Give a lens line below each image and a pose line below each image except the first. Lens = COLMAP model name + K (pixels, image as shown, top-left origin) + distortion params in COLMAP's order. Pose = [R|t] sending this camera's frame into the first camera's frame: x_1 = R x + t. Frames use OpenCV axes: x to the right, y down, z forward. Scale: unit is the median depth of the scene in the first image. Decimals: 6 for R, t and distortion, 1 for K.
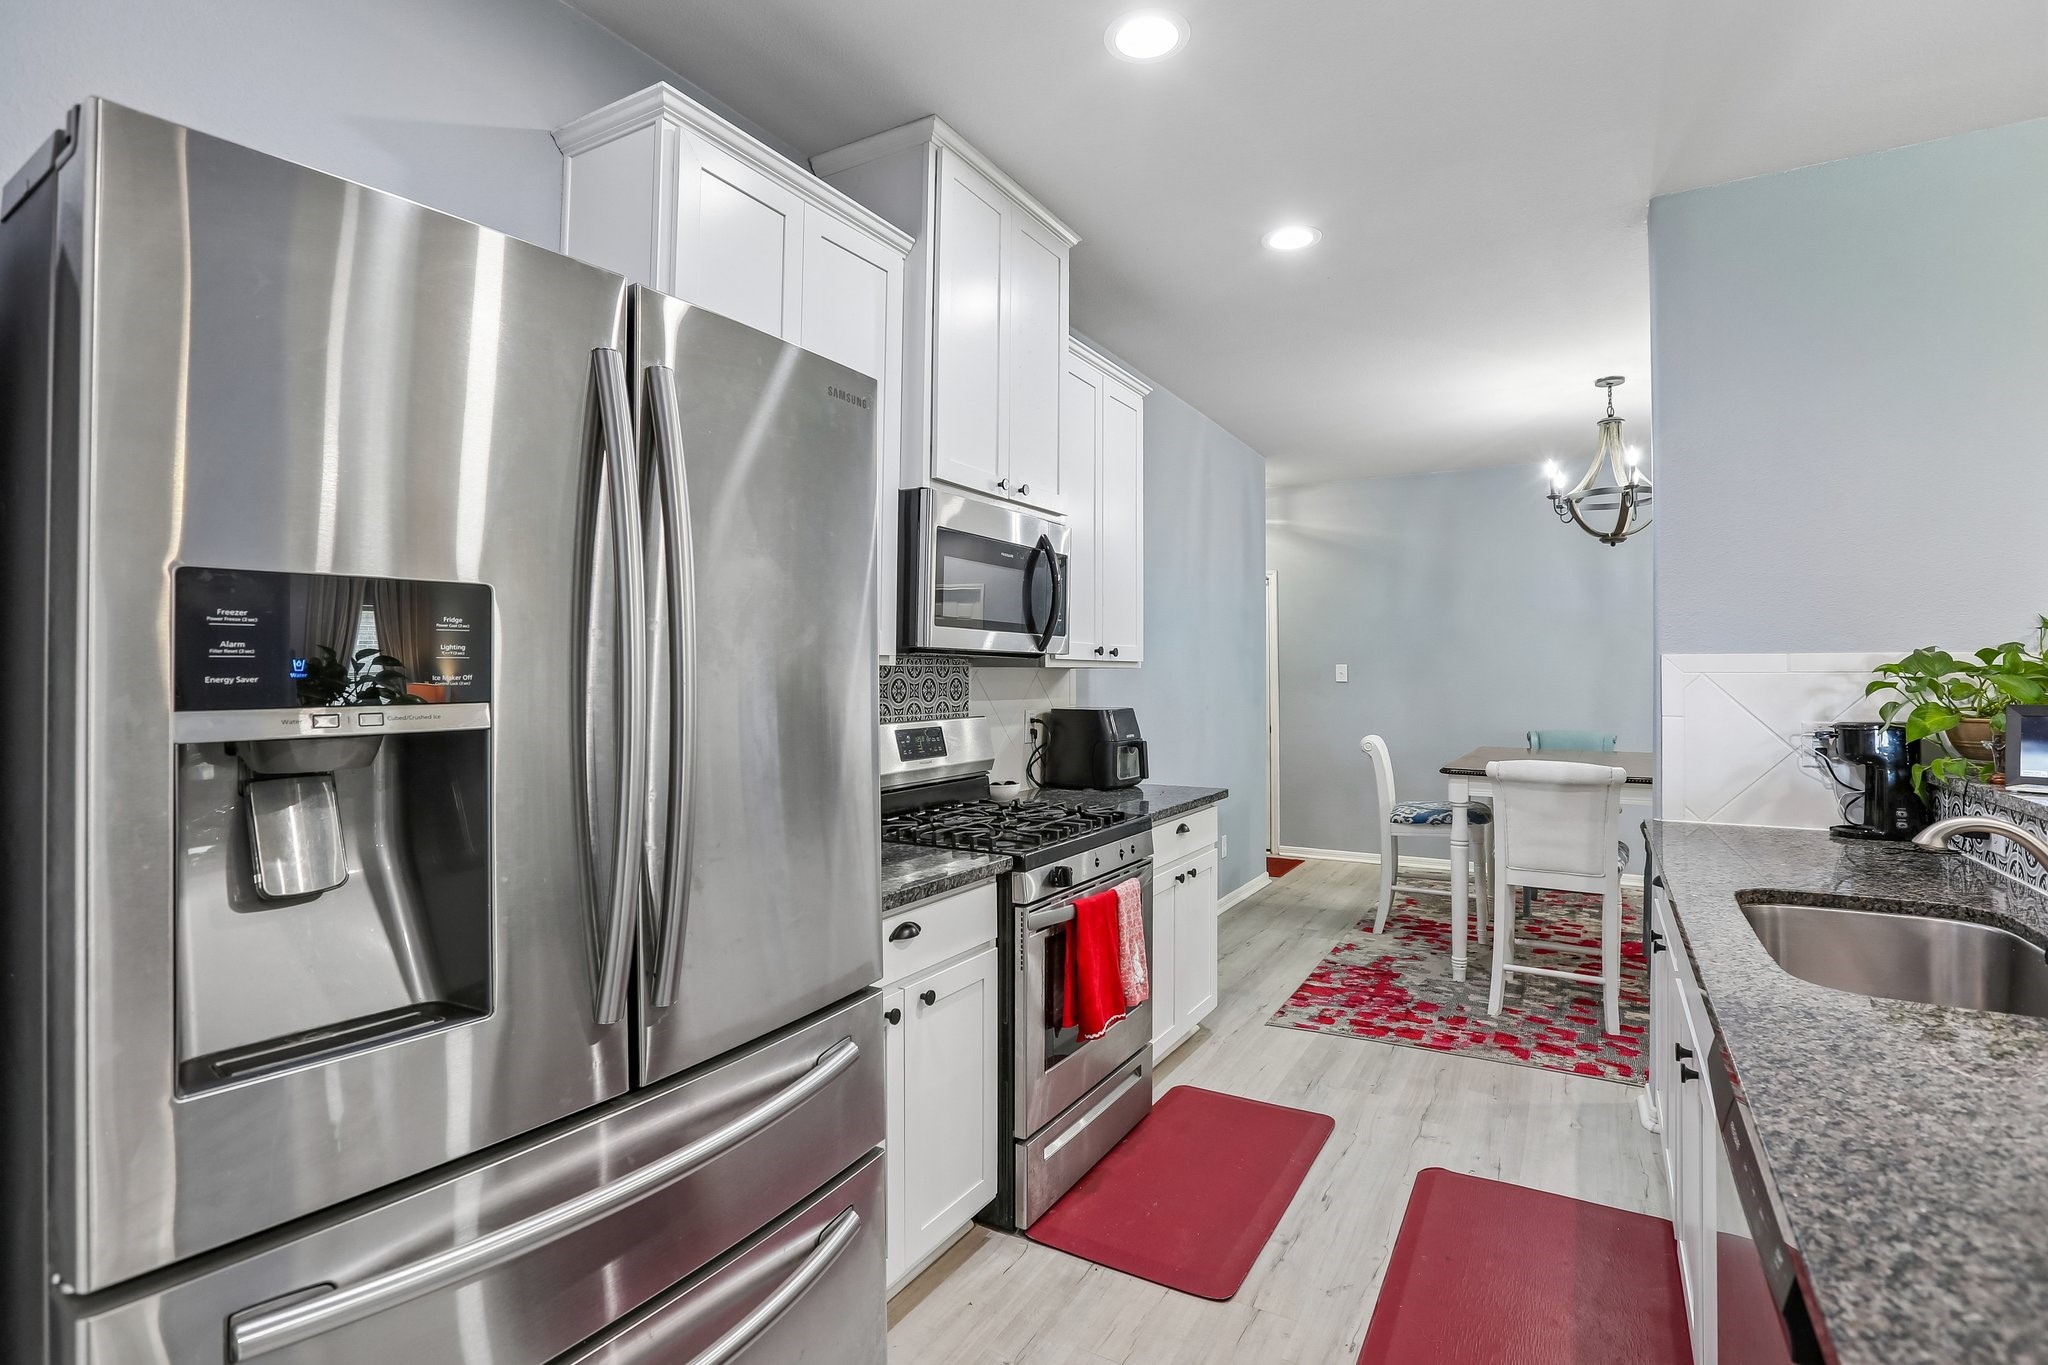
lens RADIAL K [[970.2, 0, 1018.8], [0, 970.2, 663.2], [0, 0, 1]] dist [-0.049406, 0.016691]
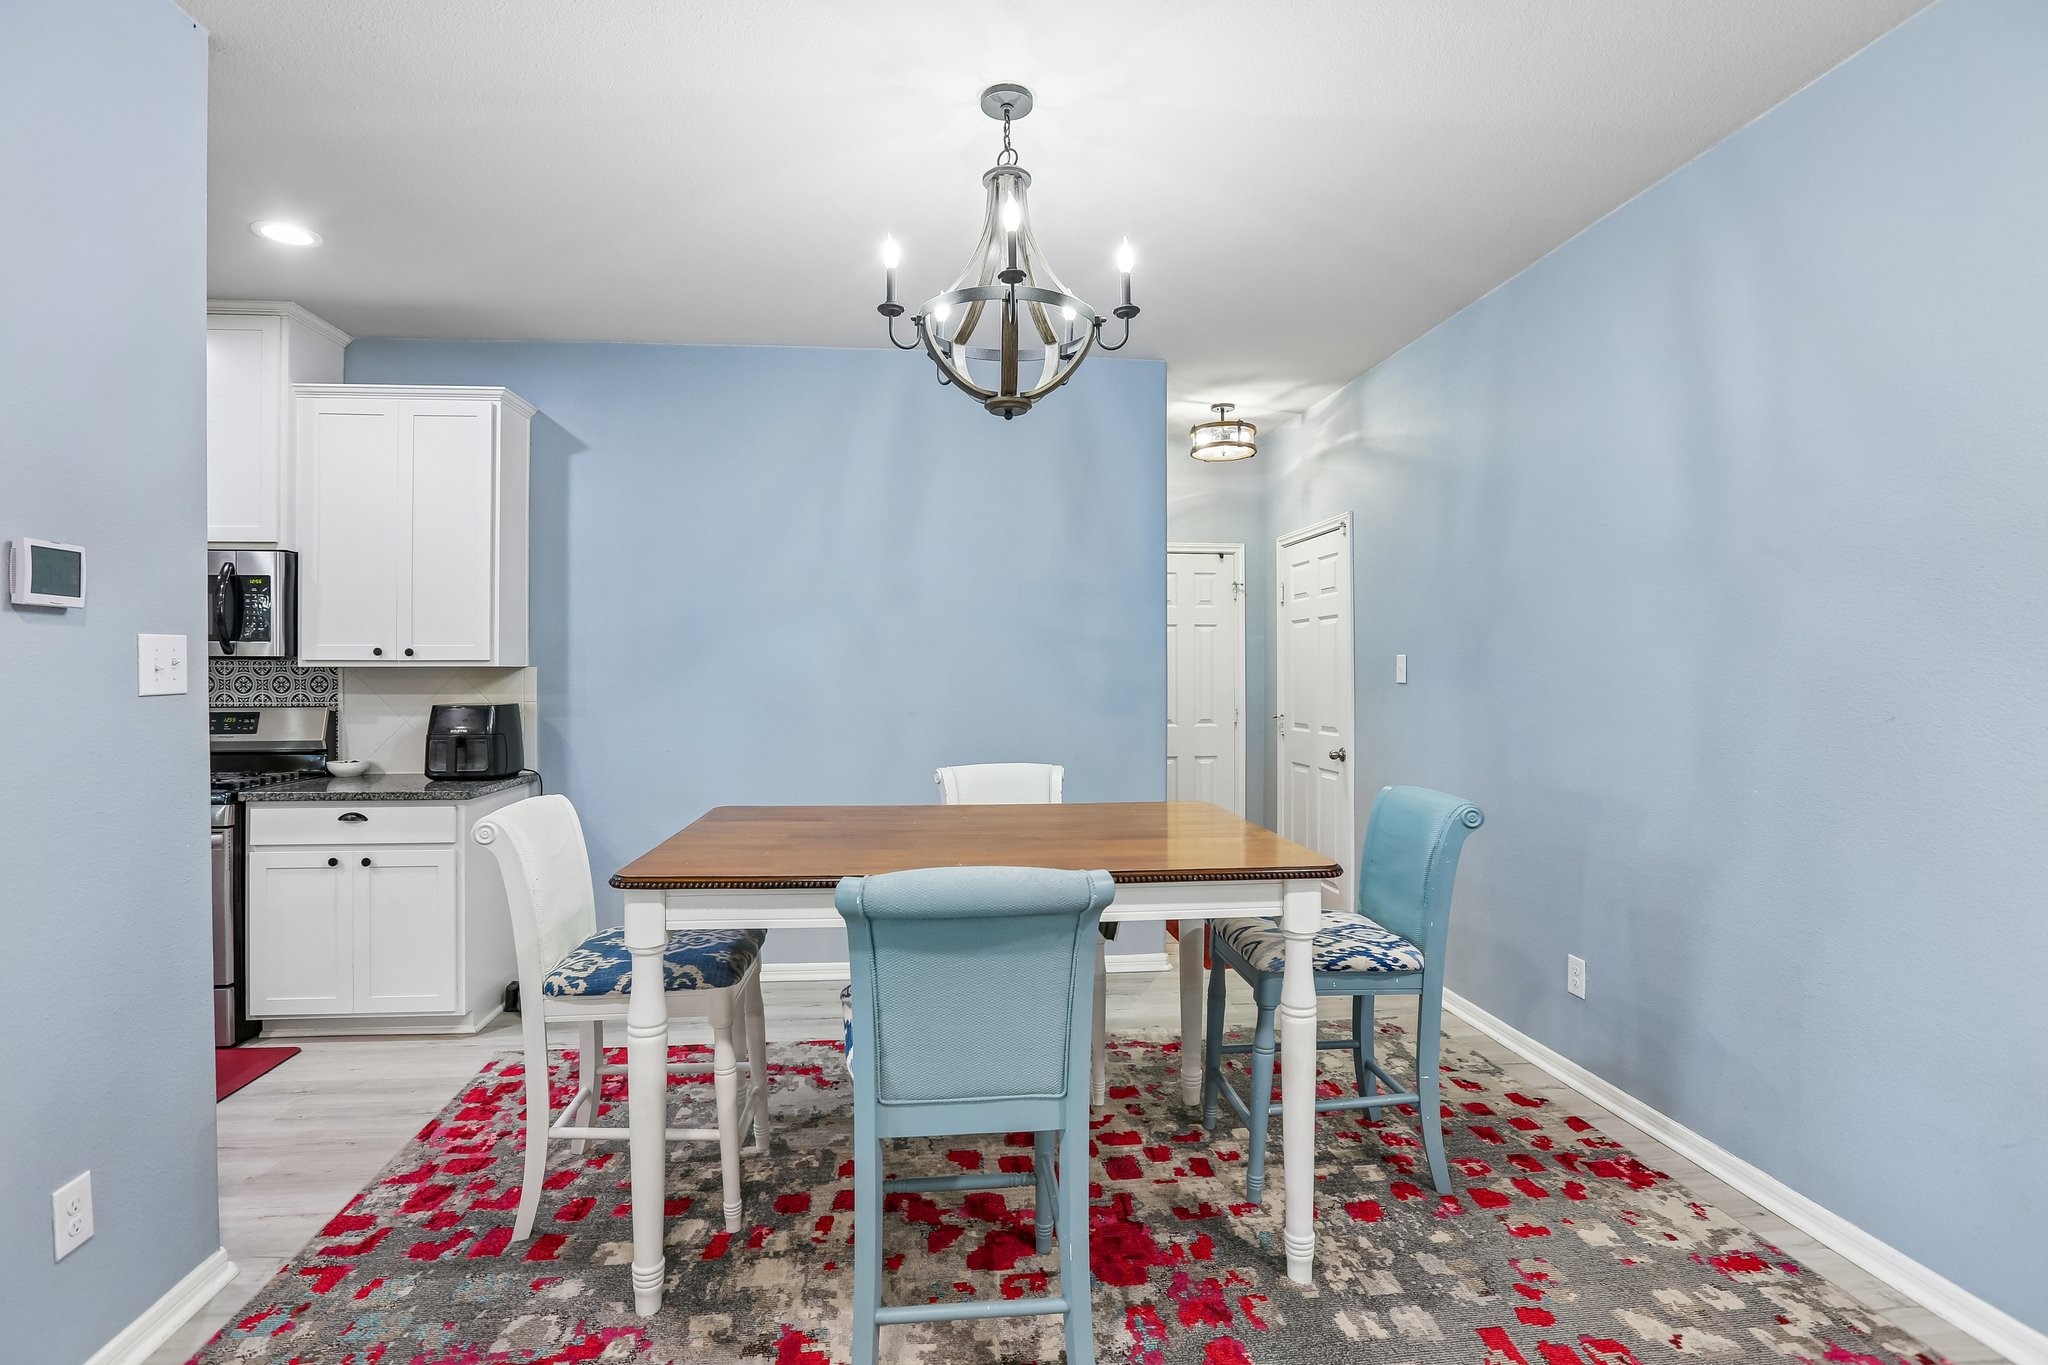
lens RADIAL K [[970.2, 0, 1009.6], [0, 970.2, 662.6], [0, 0, 1]] dist [-0.049406, 0.016691]
pose [[0.599589, -0.005648, -0.800288, 1.362746], [0.010581, 0.999944, 0.000871, 0.006539], [0.800238, -0.008990, 0.599615, 0.903295]]
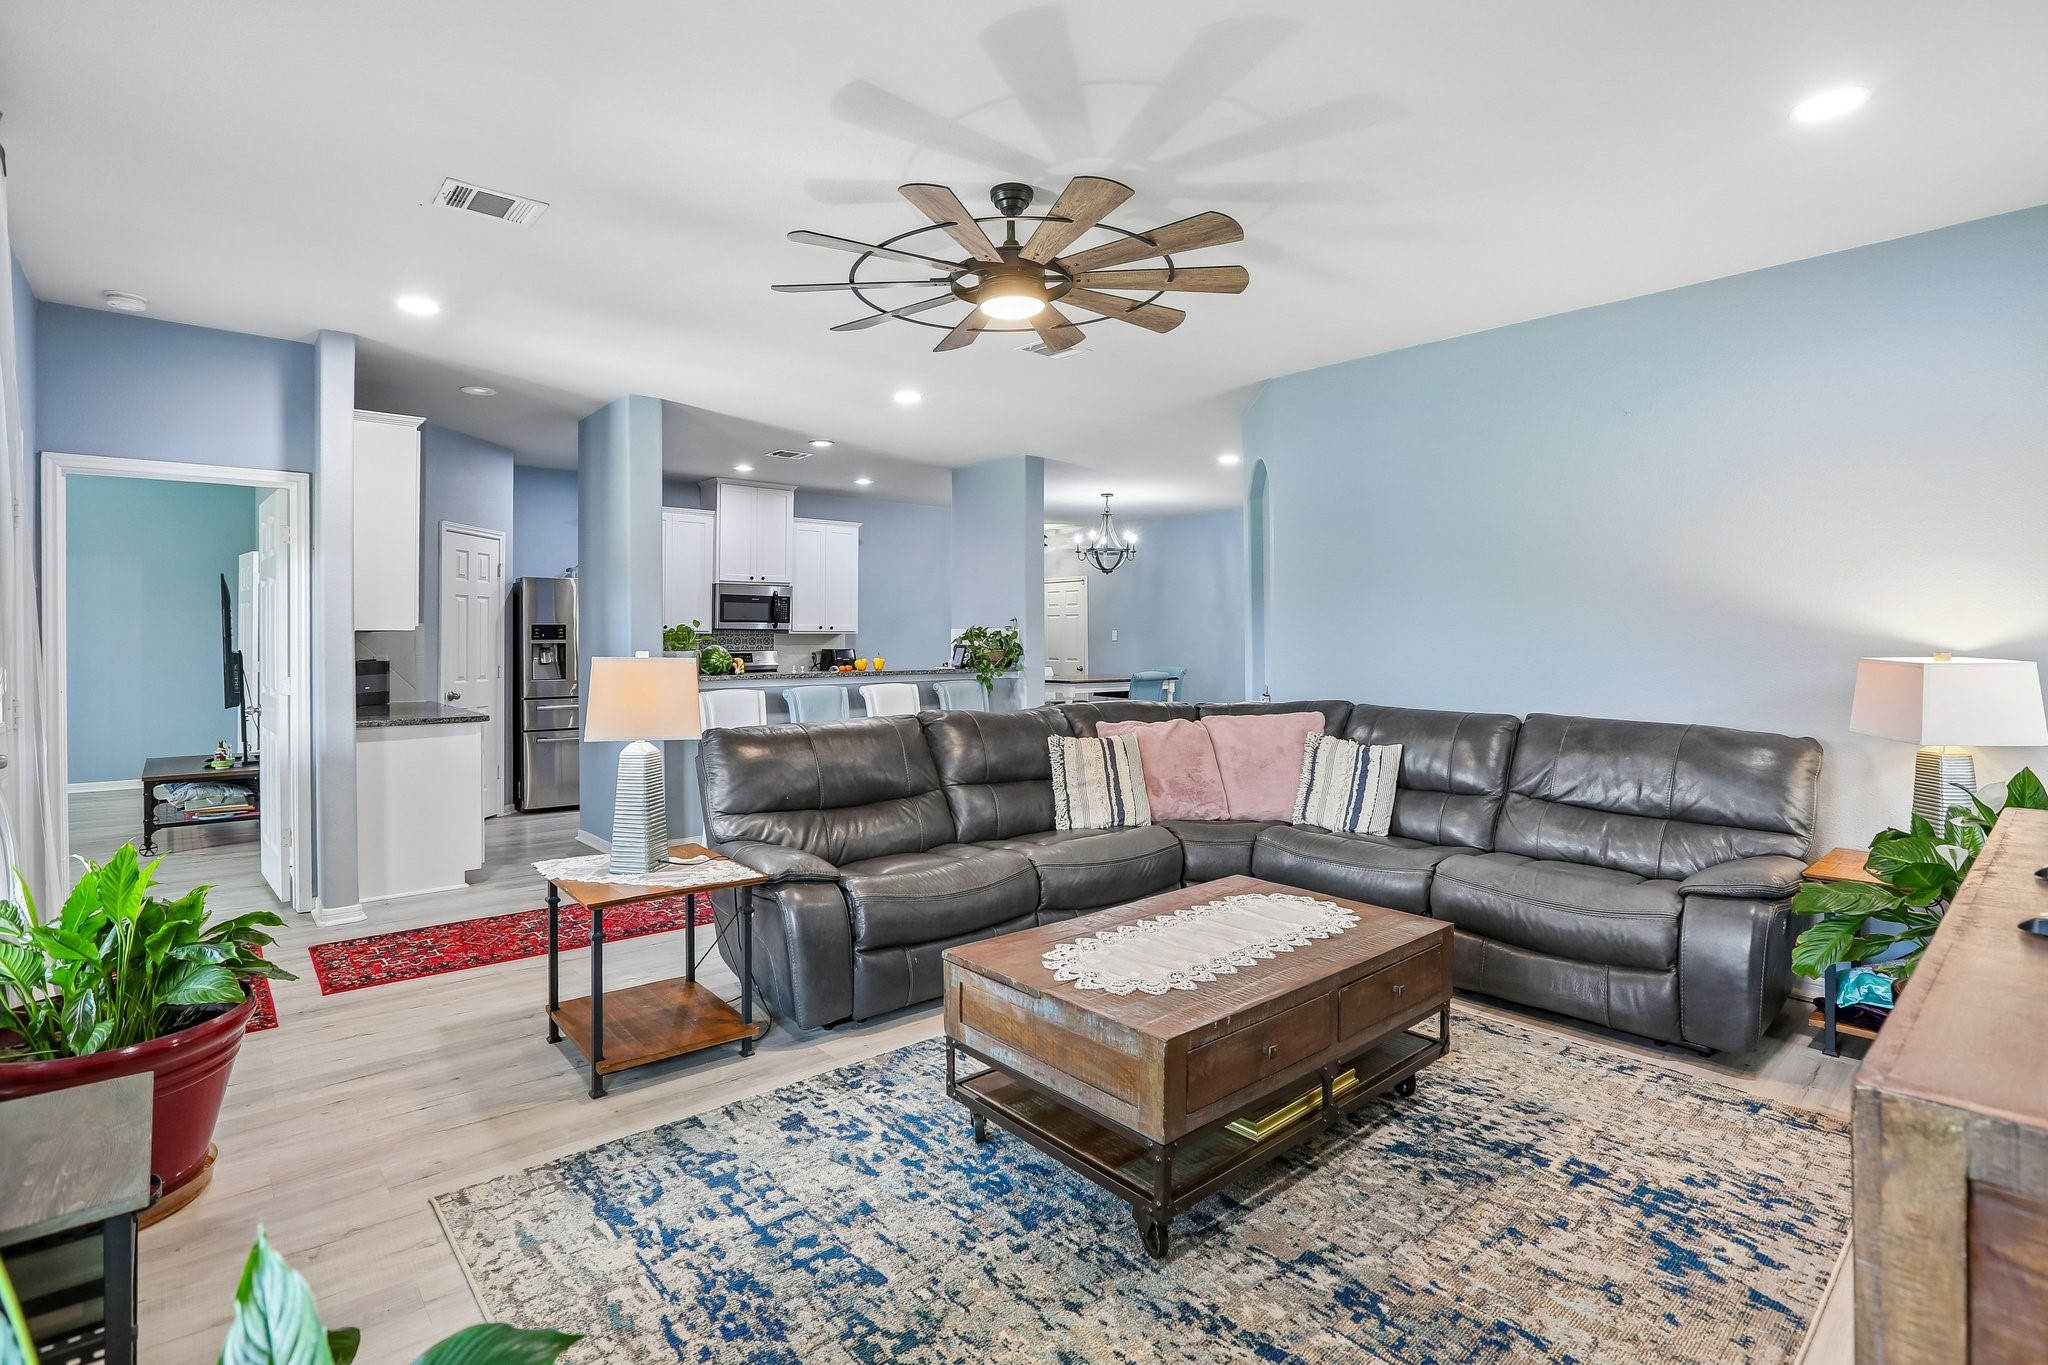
lens RADIAL K [[970.2, 0, 1017.1], [0, 970.2, 638.9], [0, 0, 1]] dist [-0.049406, 0.016691]
pose [[0.950693, 0.000247, -0.310133, 1.437271], [0.003649, 0.999922, 0.011983, -0.012161], [0.310111, -0.012523, 0.950618, -1.420453]]
